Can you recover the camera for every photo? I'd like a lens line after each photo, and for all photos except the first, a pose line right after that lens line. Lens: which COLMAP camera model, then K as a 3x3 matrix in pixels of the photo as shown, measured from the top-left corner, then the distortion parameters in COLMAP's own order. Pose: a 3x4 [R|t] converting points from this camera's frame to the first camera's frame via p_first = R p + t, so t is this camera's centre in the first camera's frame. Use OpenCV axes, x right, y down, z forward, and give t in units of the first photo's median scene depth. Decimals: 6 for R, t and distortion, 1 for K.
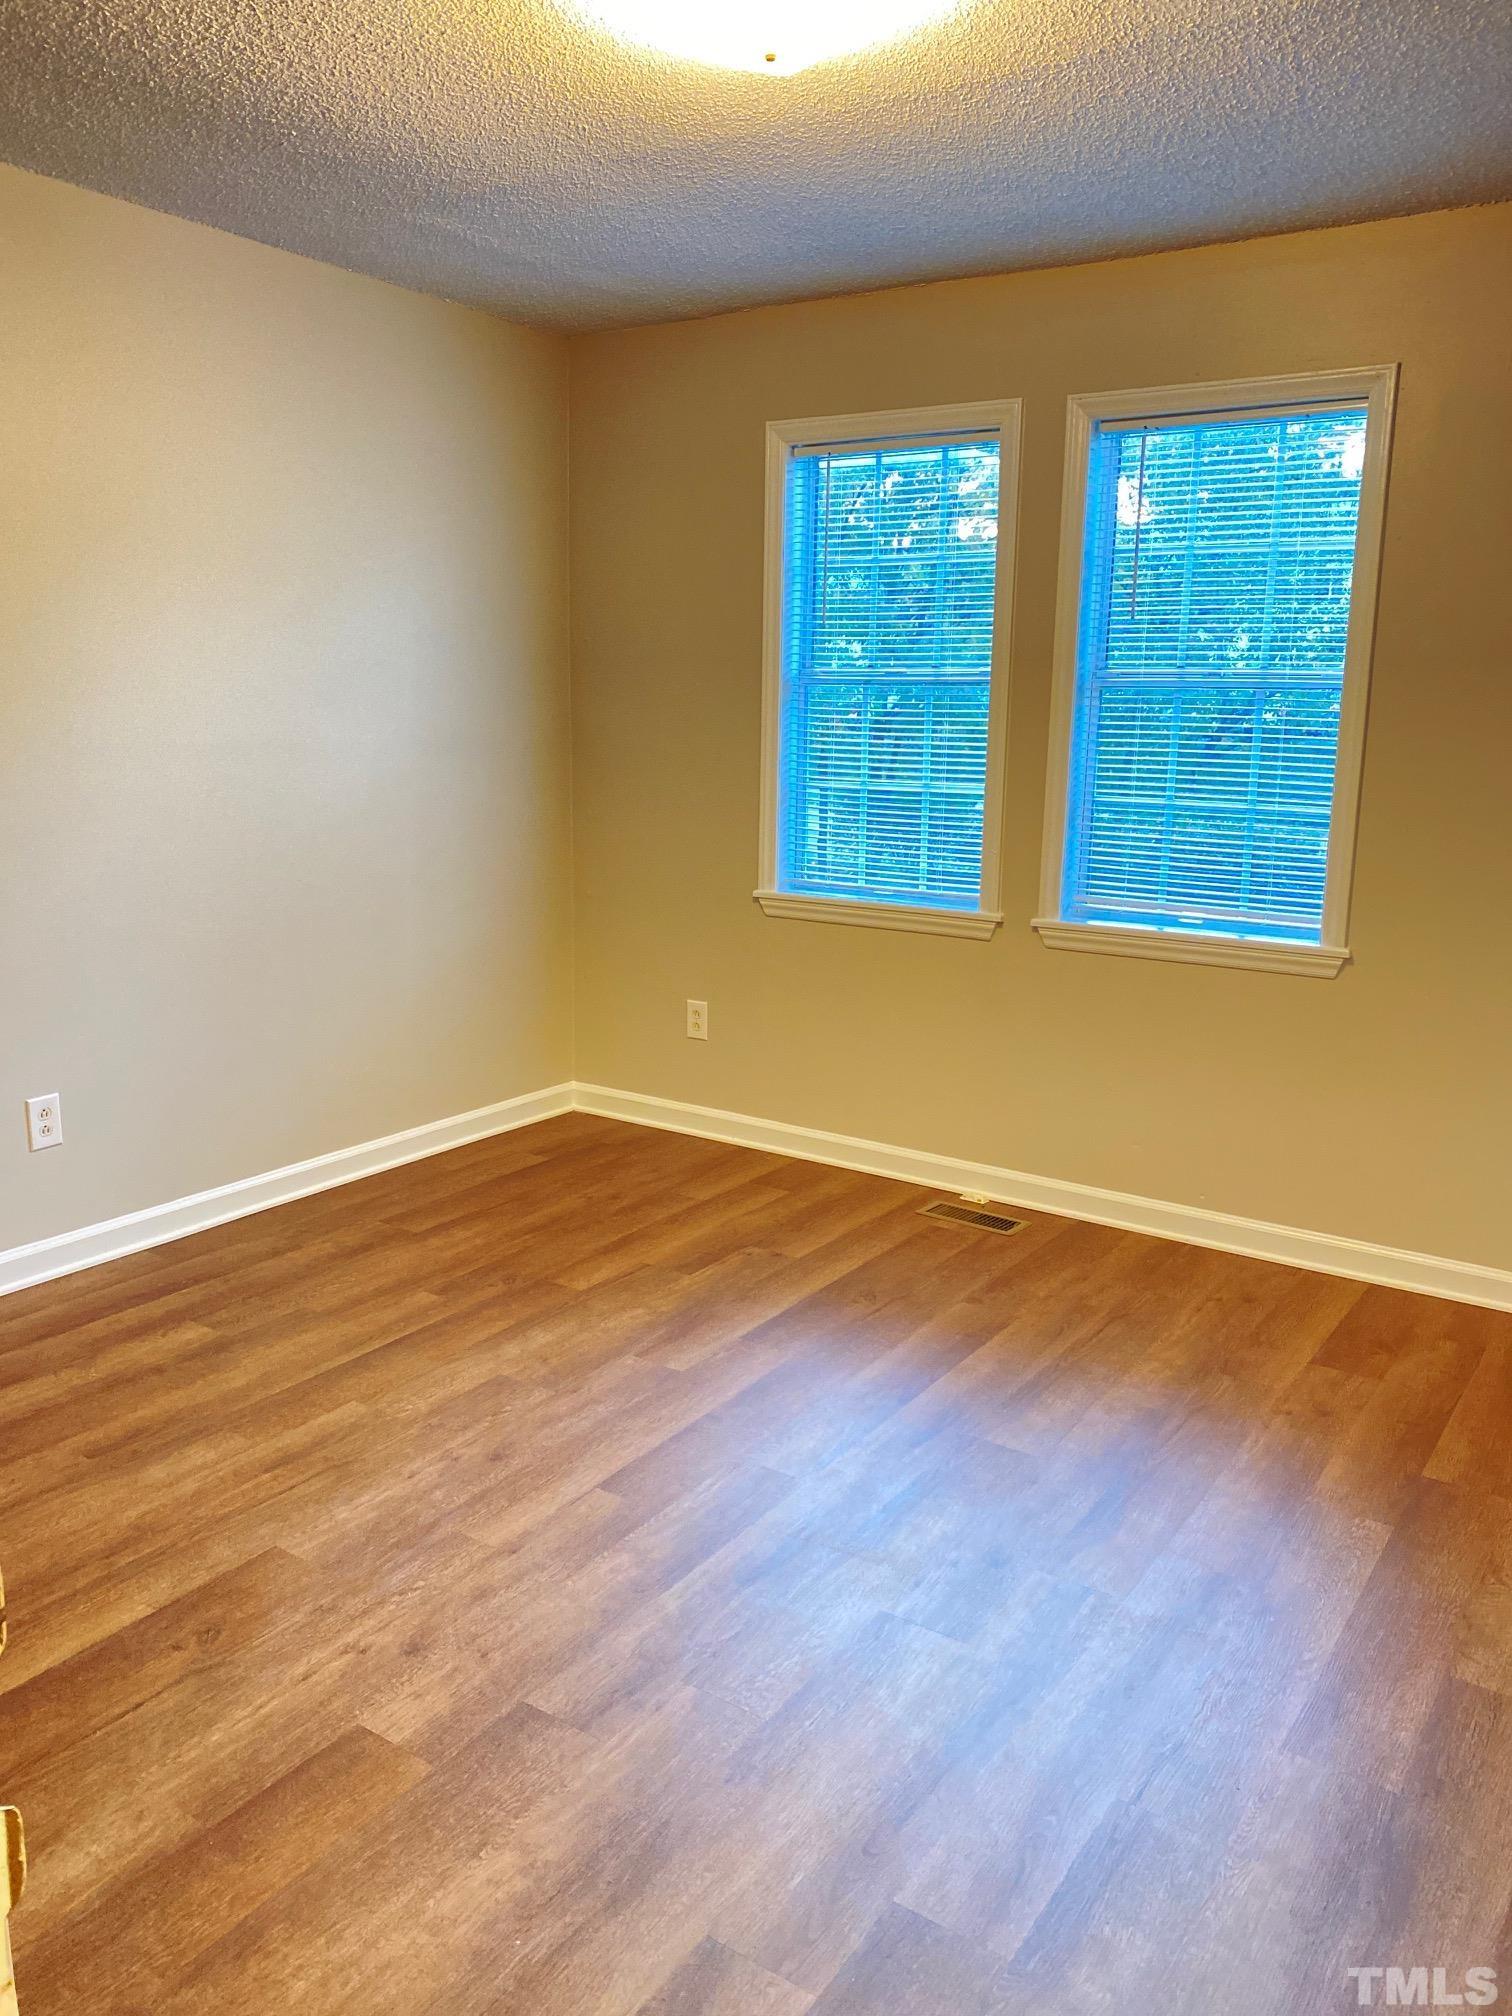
lens RADIAL K [[1546.6, 0, 766.0], [0, 1546.6, 971.6], [0, 0, 1]] dist [0.068481, -0.060178]
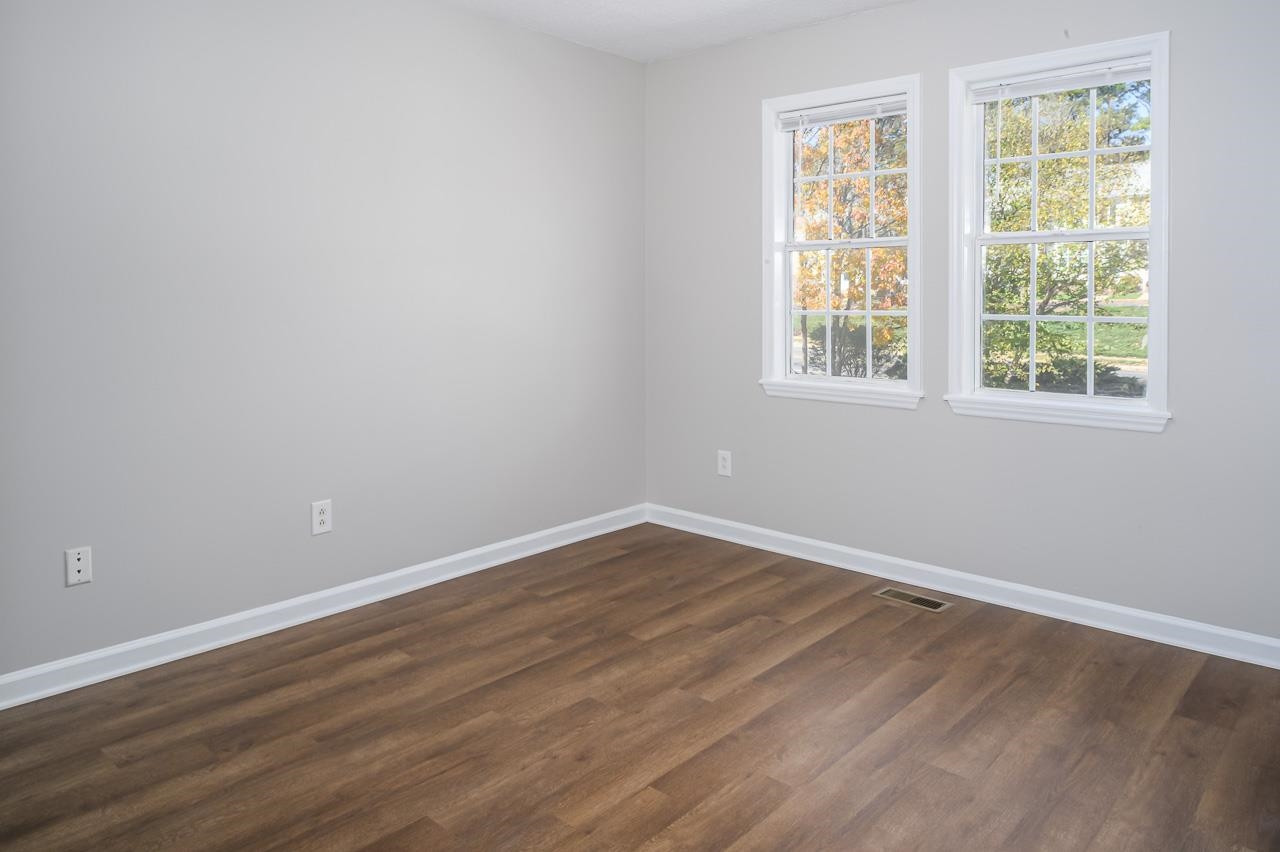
lens RADIAL K [[881.1, 0, 635.5], [0, 881.1, 424.3], [0, 0, 1]] dist [-0.019057, -0.002215]
pose [[0.988709, 0.002983, -0.149816, -0.002192], [-0.006628, 0.999694, -0.023837, 0.017994], [0.149699, 0.024561, 0.988427, 0.164115]]
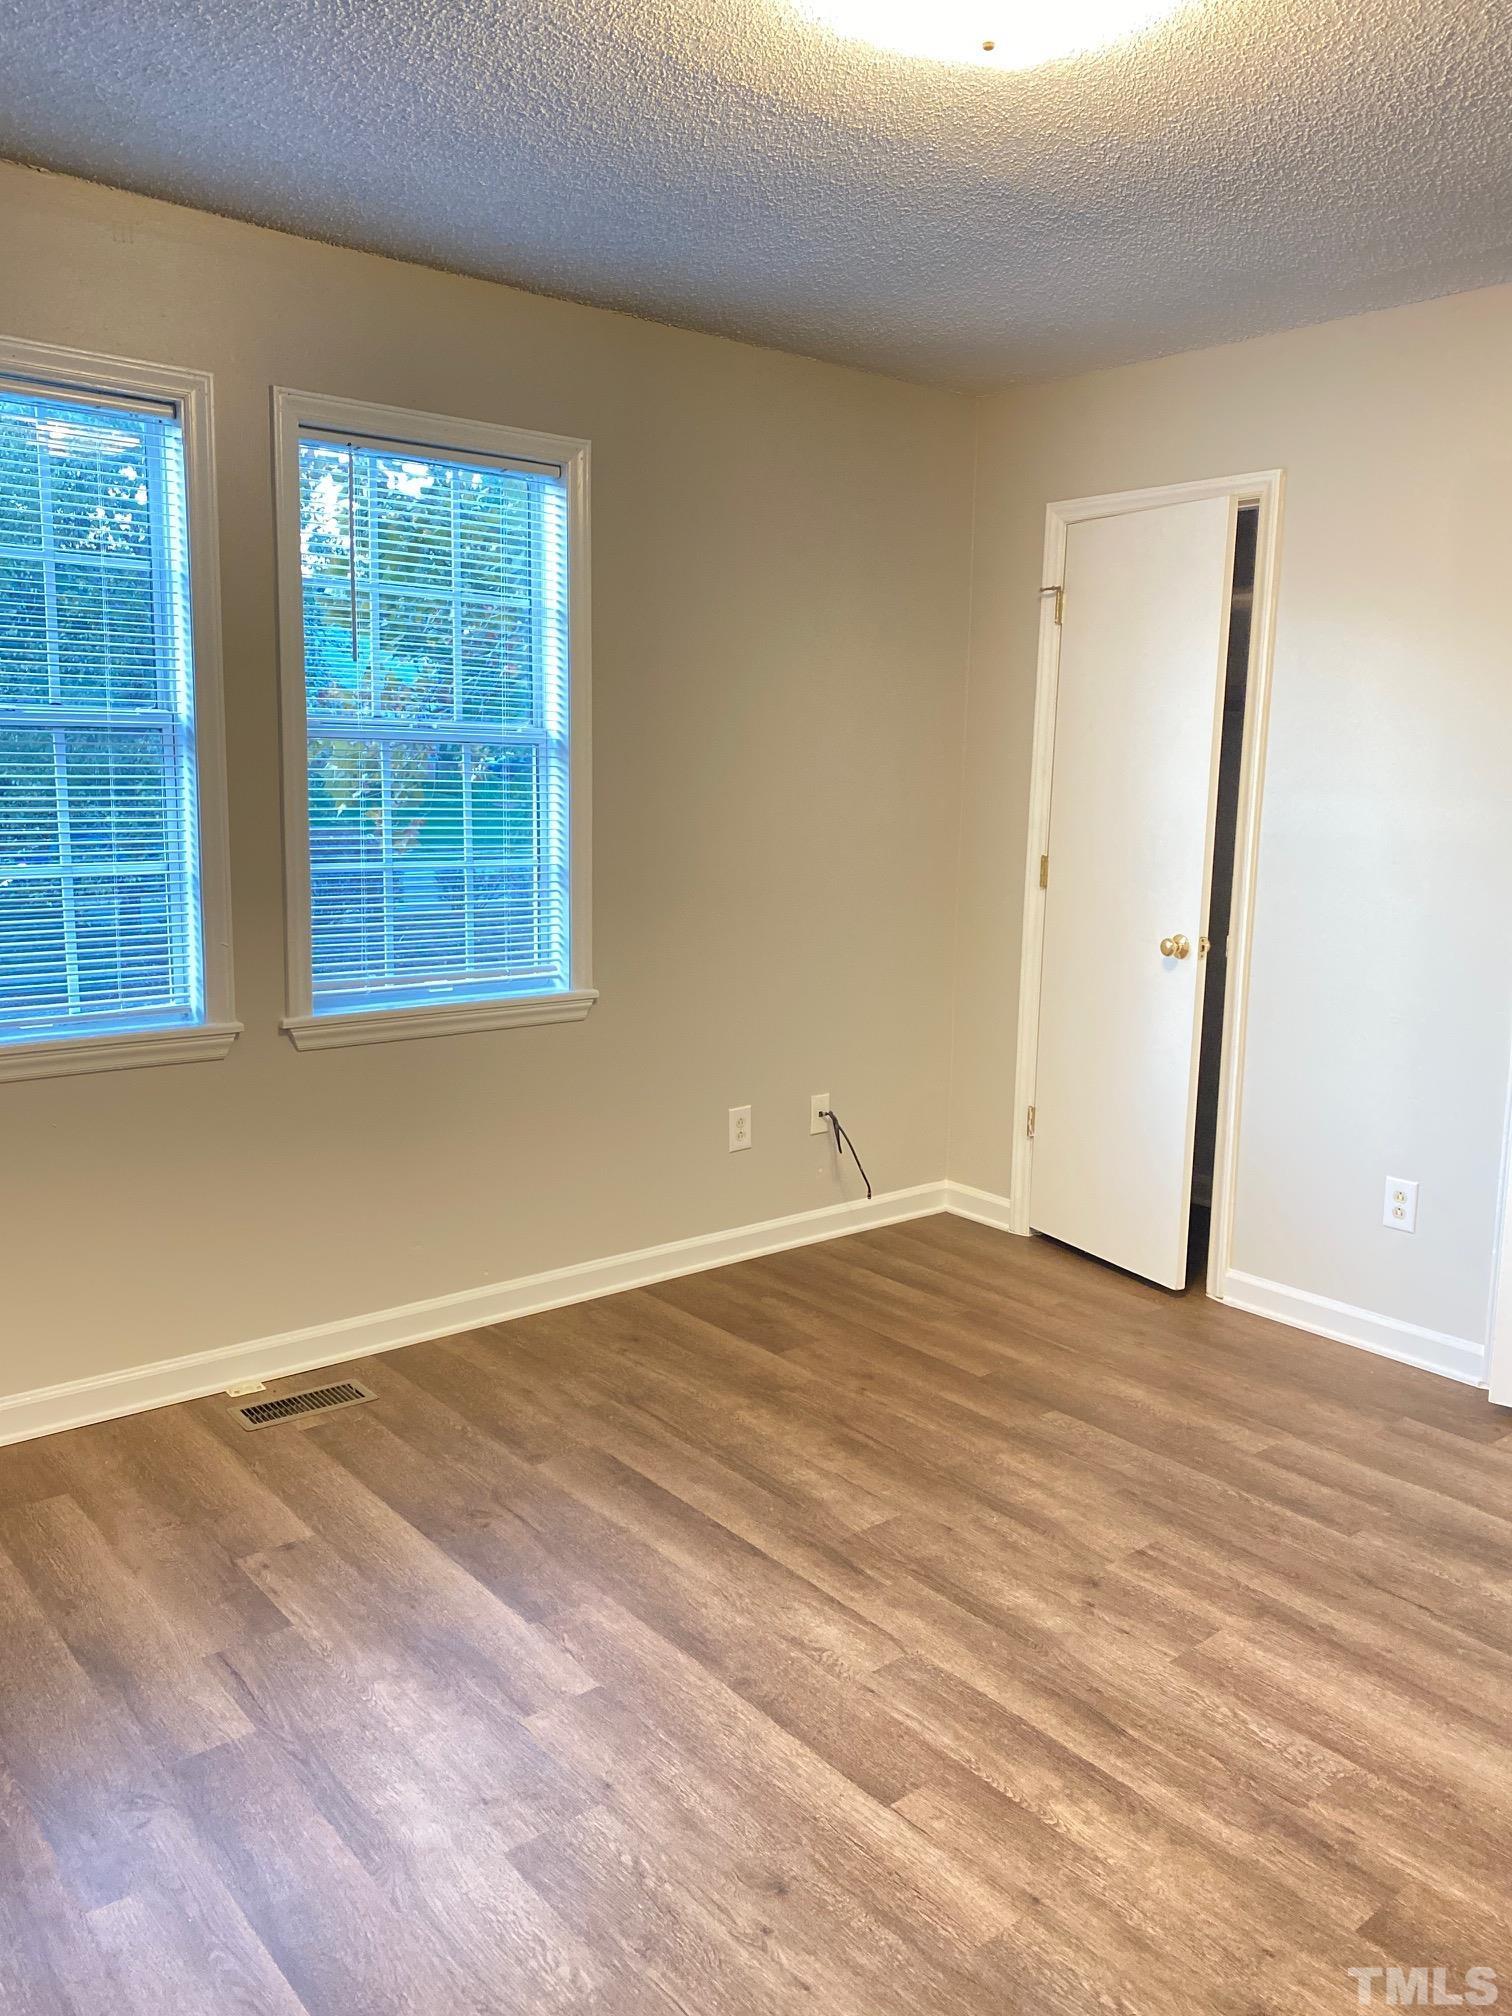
lens RADIAL K [[1546.6, 0, 766.0], [0, 1546.6, 971.6], [0, 0, 1]] dist [0.068481, -0.060178]
pose [[0.281990, -0.147251, 0.948050, -0.650402], [0.149113, 0.982871, 0.108307, -0.136036], [-0.947759, 0.110825, 0.299117, 0.632840]]
